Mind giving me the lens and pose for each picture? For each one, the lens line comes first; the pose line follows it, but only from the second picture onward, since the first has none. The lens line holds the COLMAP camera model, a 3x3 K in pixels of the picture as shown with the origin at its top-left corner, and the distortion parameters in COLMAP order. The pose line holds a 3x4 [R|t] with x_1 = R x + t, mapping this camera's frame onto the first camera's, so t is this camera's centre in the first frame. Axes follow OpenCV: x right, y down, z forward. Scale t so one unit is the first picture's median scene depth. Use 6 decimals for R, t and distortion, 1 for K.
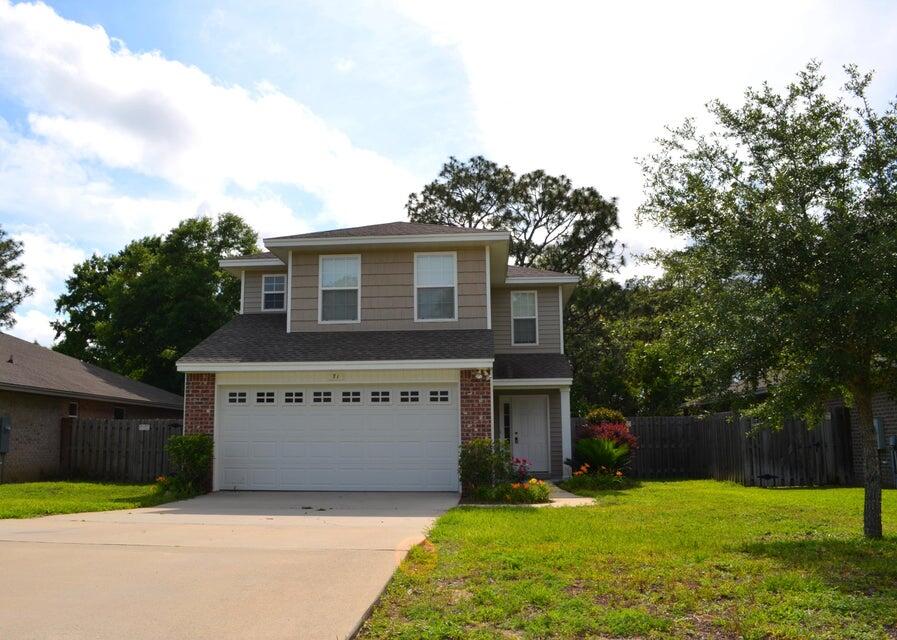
lens RADIAL K [[738.6, 0, 443.7], [0, 738.6, 321.4], [0, 0, 1]] dist [-0.037251, 0.009225]
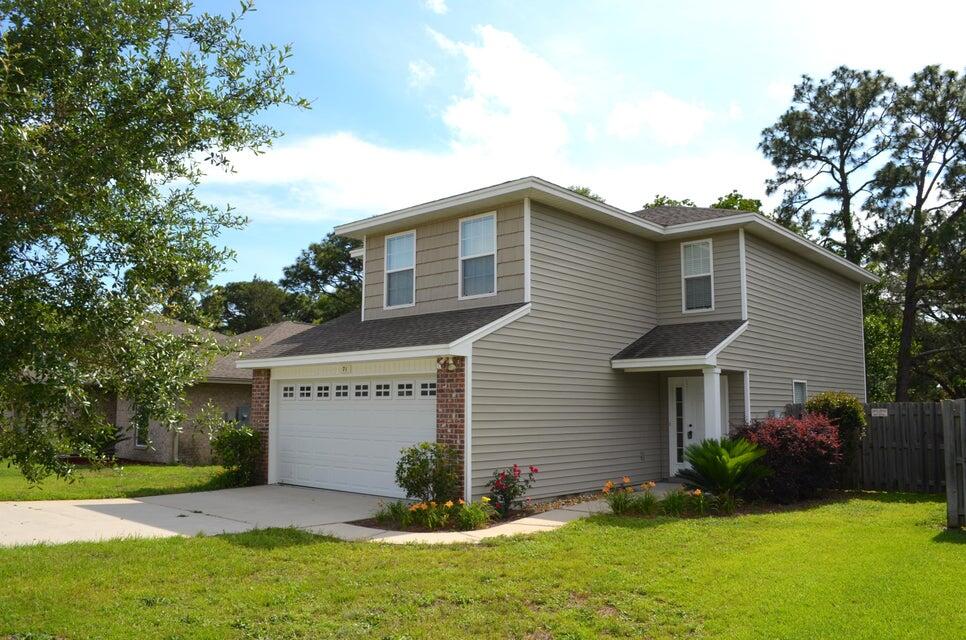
lens RADIAL K [[757.2, 0, 513.3], [0, 757.2, 321.5], [0, 0, 1]] dist [-0.081617, 0.011752]
pose [[0.811794, -0.061682, -0.580677, 0.493245], [0.087343, 0.996045, 0.016303, 0.015573], [0.577375, -0.063952, 0.813970, 0.303823]]
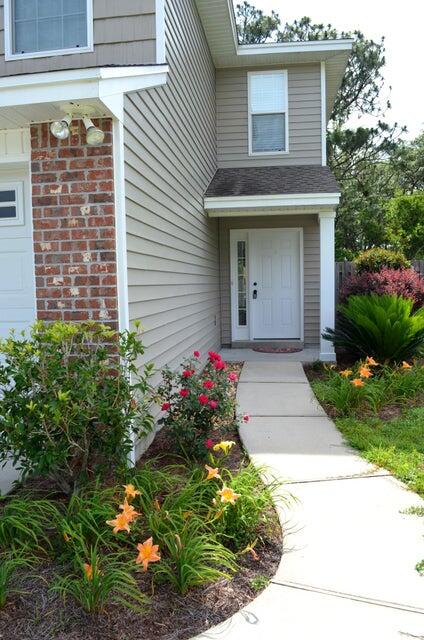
lens RADIAL K [[501.7, 0, 217.5], [0, 501.7, 324.1], [0, 0, 1]] dist [-0.081617, 0.011752]
pose [[0.998613, -0.005959, -0.052316, 0.104423], [0.018481, 0.970031, 0.242276, 0.086792], [0.049305, -0.242906, 0.968796, 0.632935]]
